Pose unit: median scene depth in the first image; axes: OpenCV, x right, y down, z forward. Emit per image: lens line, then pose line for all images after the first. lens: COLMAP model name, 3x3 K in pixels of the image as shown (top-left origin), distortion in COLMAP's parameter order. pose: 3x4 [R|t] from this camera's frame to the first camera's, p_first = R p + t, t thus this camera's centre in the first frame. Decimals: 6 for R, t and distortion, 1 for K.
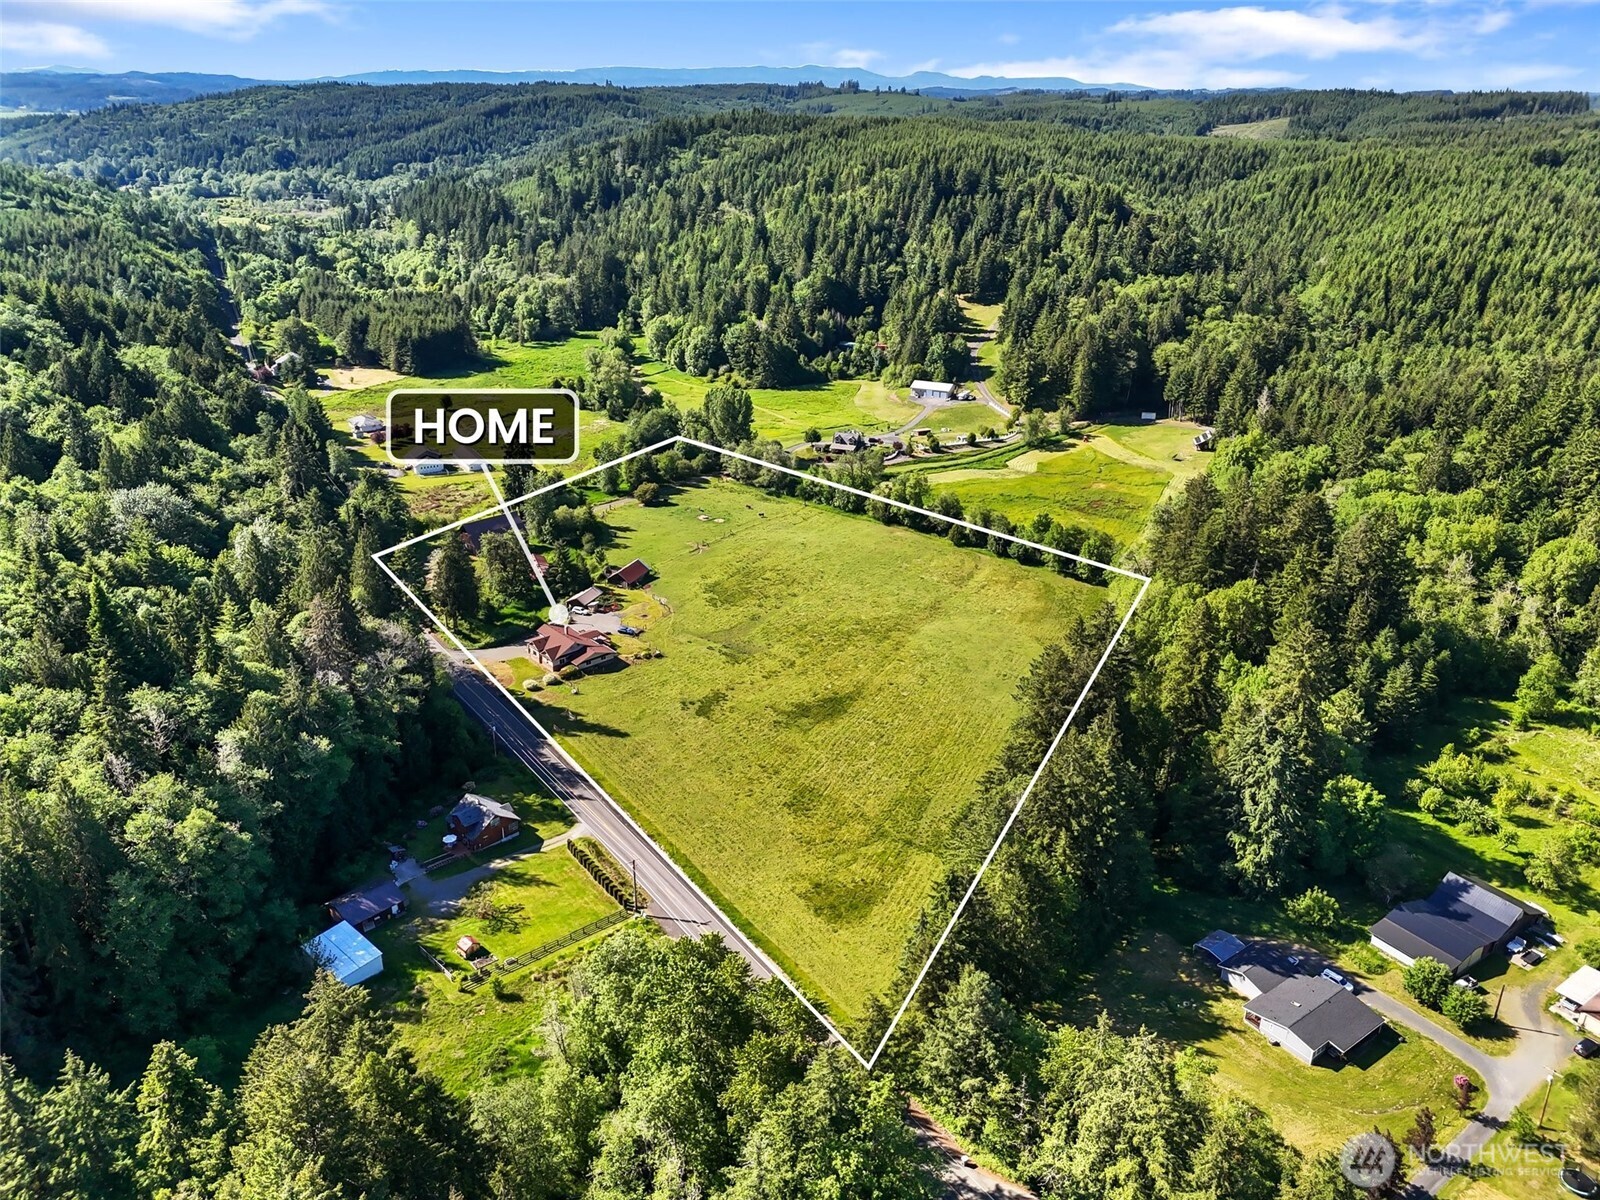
lens RADIAL K [[1110.2, 0, 798.7], [0, 1110.2, 600.1], [0, 0, 1]] dist [0.002277, 0.000103]
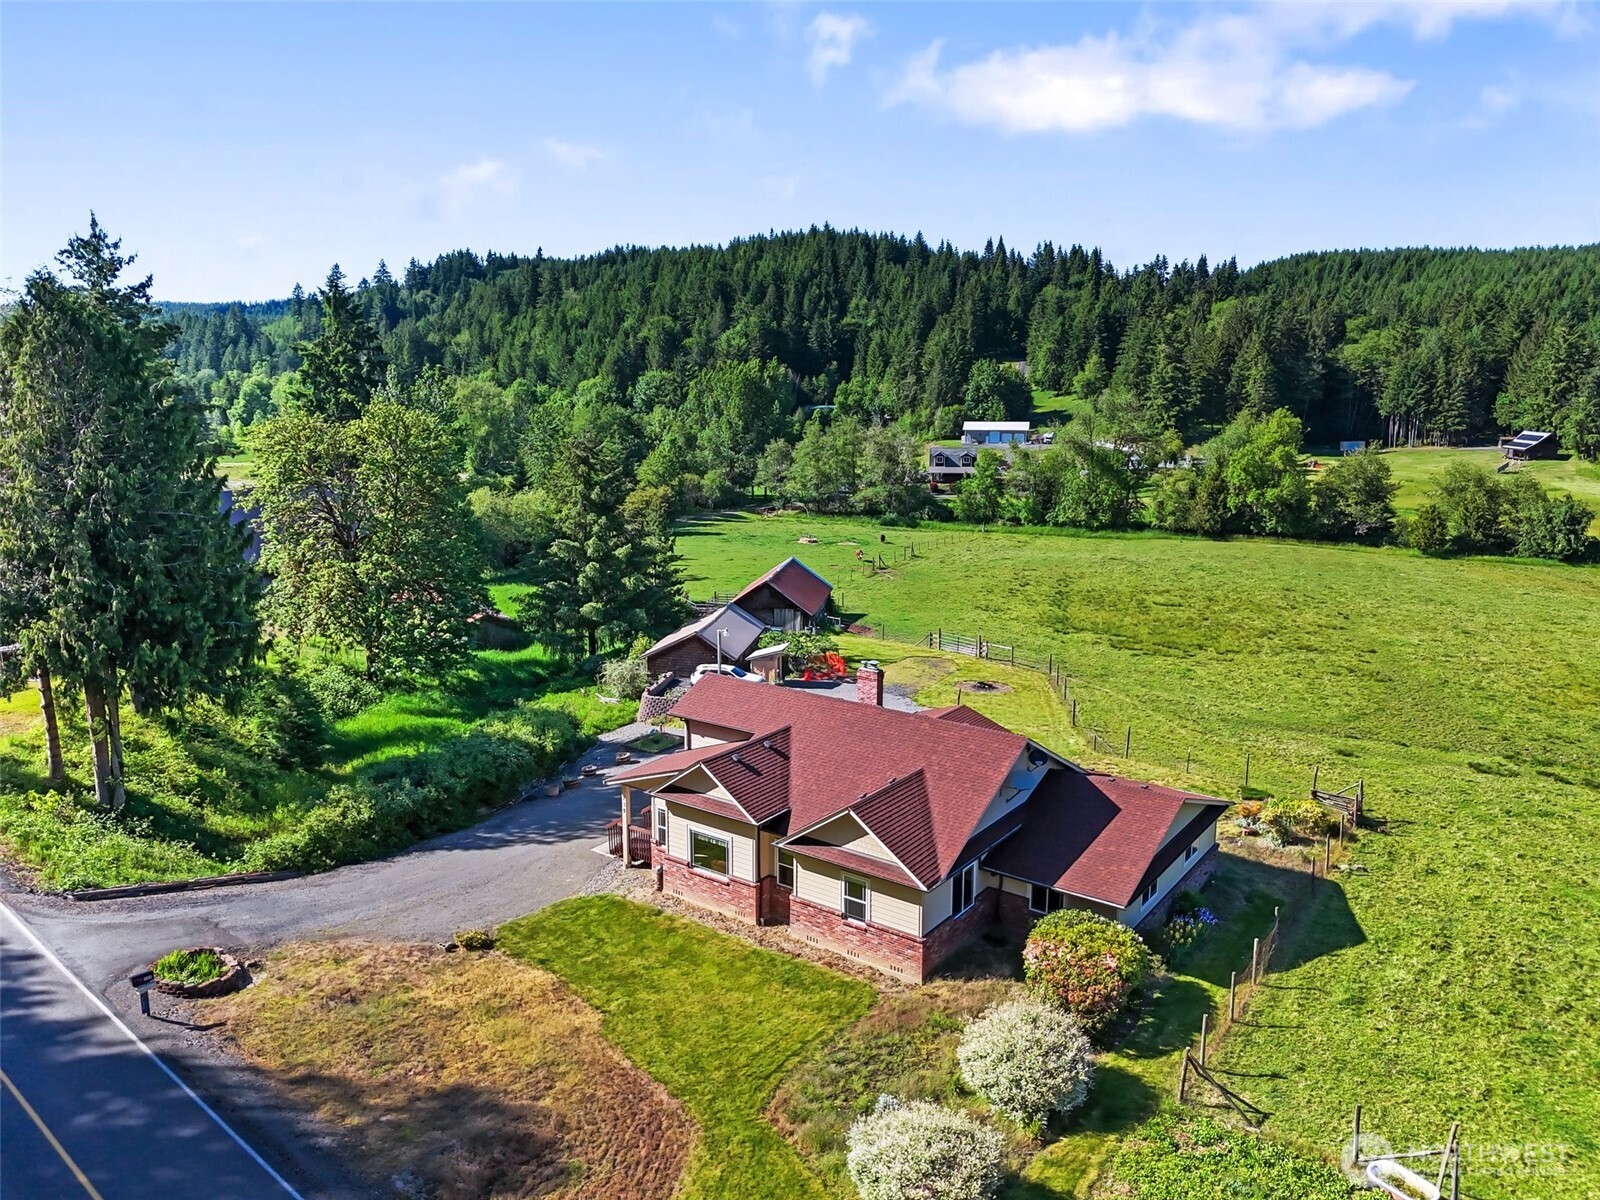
lens RADIAL K [[1110.2, 0, 802.2], [0, 1110.2, 600.5], [0, 0, 1]] dist [0.002277, 0.000103]
pose [[0.974088, -0.051244, 0.220286, -0.108204], [0.098142, 0.973284, -0.207570, 0.019415], [-0.203765, 0.223811, 0.953094, 0.364818]]
